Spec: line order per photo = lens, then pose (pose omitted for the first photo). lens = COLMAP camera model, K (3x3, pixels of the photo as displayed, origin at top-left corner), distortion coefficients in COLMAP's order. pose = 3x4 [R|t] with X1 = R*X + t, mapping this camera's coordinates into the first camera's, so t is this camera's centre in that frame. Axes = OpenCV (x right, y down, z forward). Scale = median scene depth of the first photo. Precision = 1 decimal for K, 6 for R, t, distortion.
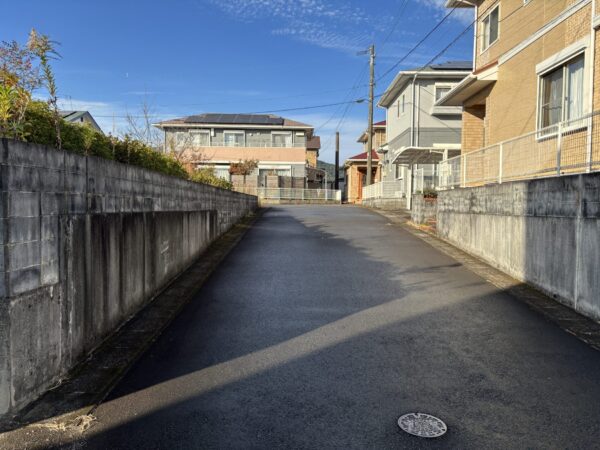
lens RADIAL K [[457.6, 0, 302.8], [0, 457.6, 223.8], [0, 0, 1]] dist [0.051266, -0.068373]
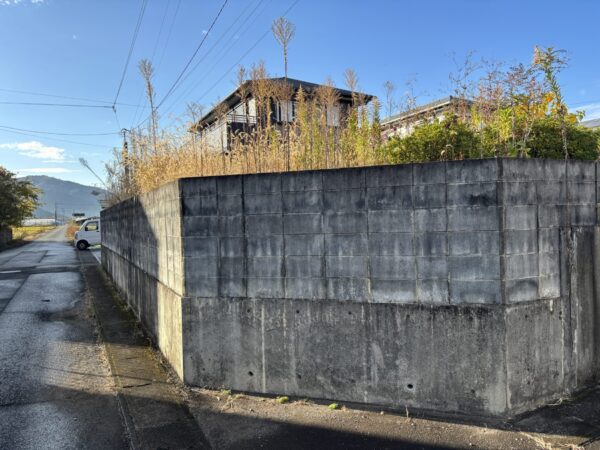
lens RADIAL K [[457.6, 0, 302.8], [0, 457.6, 223.8], [0, 0, 1]] dist [0.051266, -0.068373]
pose [[0.436878, -0.008467, -0.899481, 0.108974], [-0.010403, 0.999841, -0.014465, -0.007184], [0.899461, 0.015677, 0.436721, 0.091008]]
